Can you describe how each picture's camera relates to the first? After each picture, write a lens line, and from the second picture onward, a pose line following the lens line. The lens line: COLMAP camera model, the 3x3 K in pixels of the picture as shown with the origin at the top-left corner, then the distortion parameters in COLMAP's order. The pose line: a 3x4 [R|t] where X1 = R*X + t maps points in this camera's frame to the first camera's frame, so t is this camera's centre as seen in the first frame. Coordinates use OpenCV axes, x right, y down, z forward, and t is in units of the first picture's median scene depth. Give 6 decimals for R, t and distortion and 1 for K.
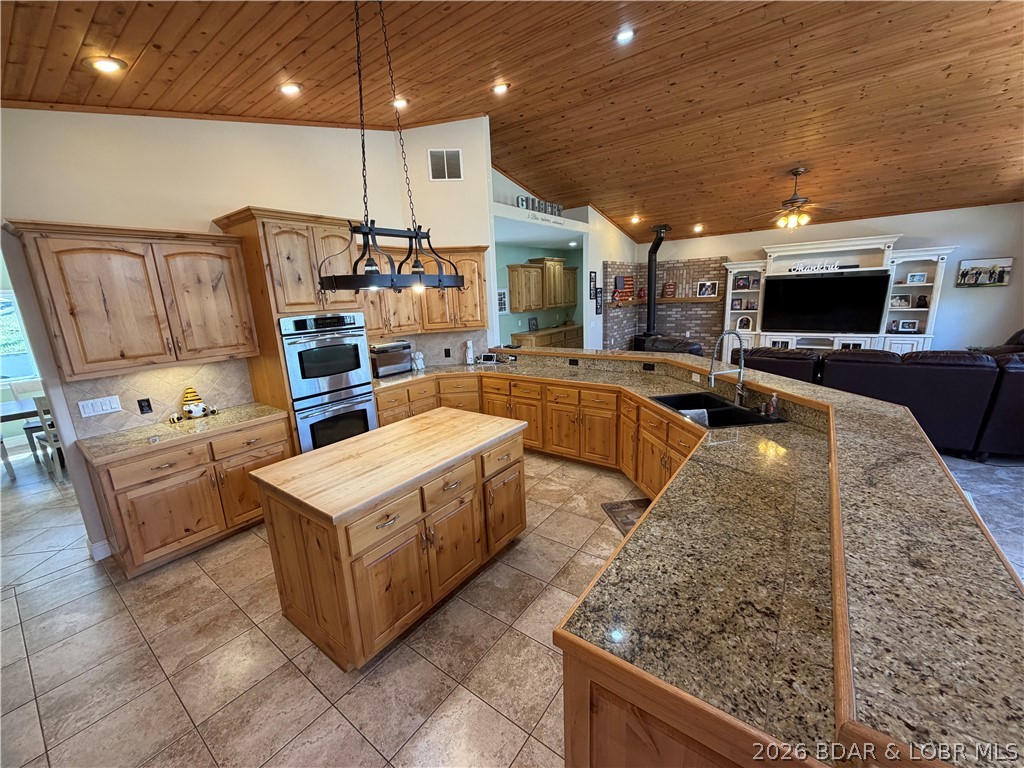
lens RADIAL K [[407.1, 0, 510.6], [0, 407.1, 383.6], [0, 0, 1]] dist [0.000242, -0.000055]
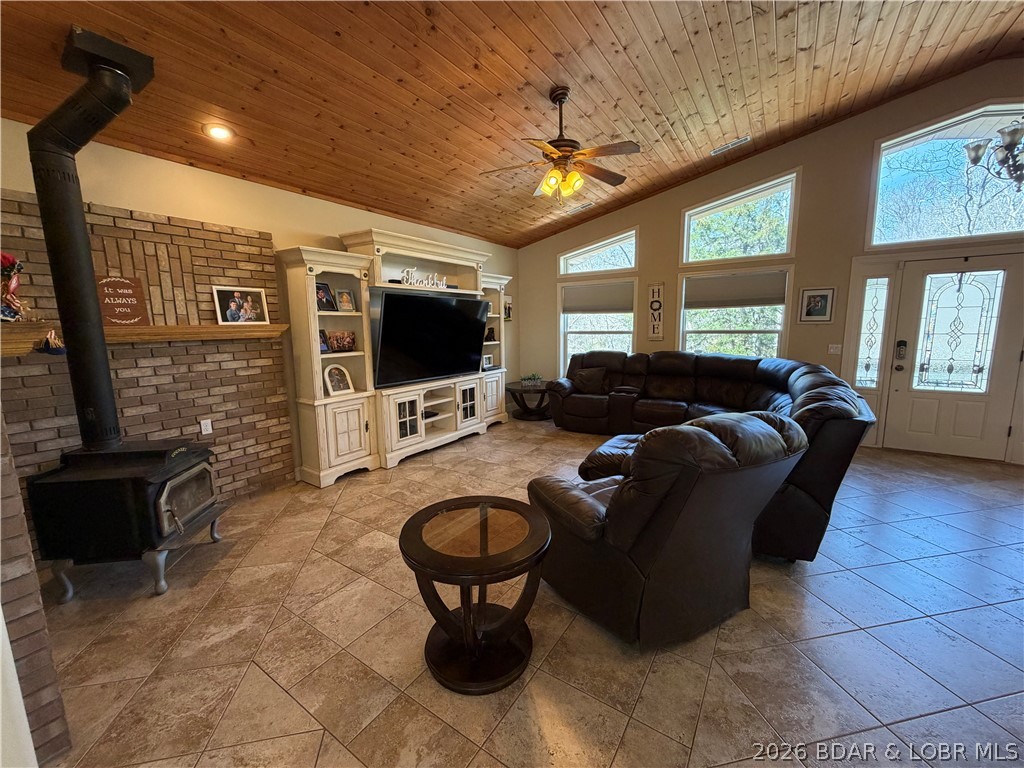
lens RADIAL K [[407.1, 0, 510.3], [0, 407.1, 384.2], [0, 0, 1]] dist [0.000242, -0.000055]
pose [[-0.043937, -0.098554, 0.994161, 0.111525], [0.236873, 0.965718, 0.106203, -0.222689], [-0.970547, 0.240156, -0.019086, 1.241371]]
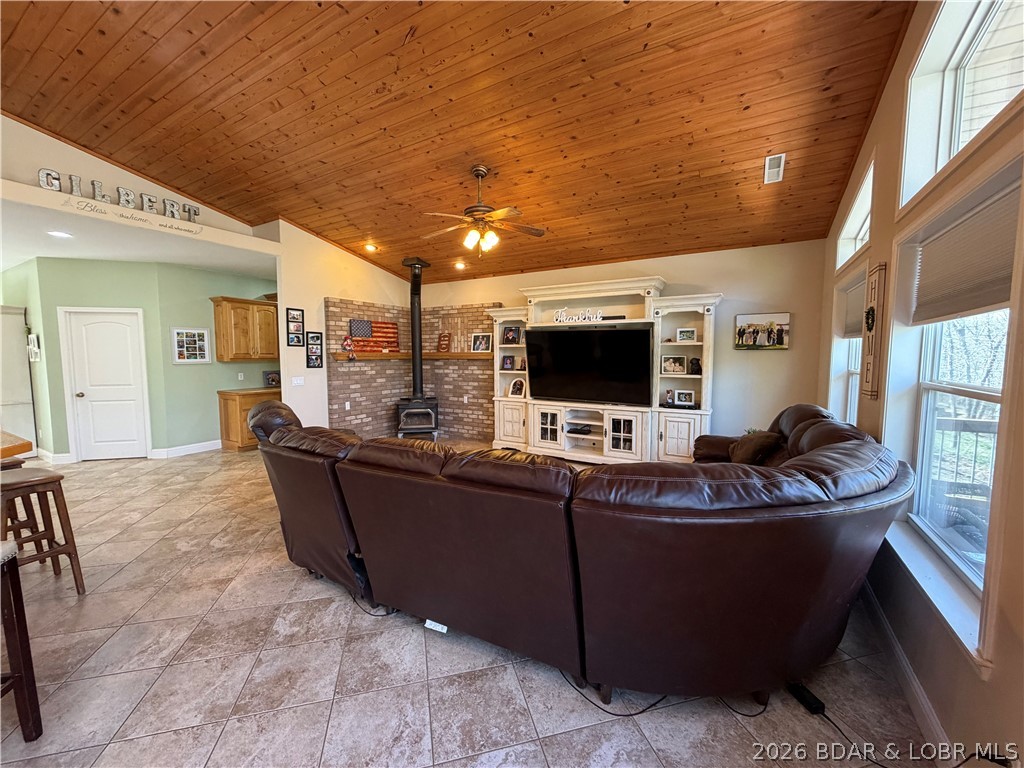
lens RADIAL K [[407.1, 0, 510.4], [0, 407.1, 383.8], [0, 0, 1]] dist [0.000242, -0.000055]
pose [[0.993109, 0.037344, 0.111084, 0.731605], [-0.020665, 0.988821, -0.147668, -0.064255], [-0.115357, 0.144355, 0.982779, 0.383214]]
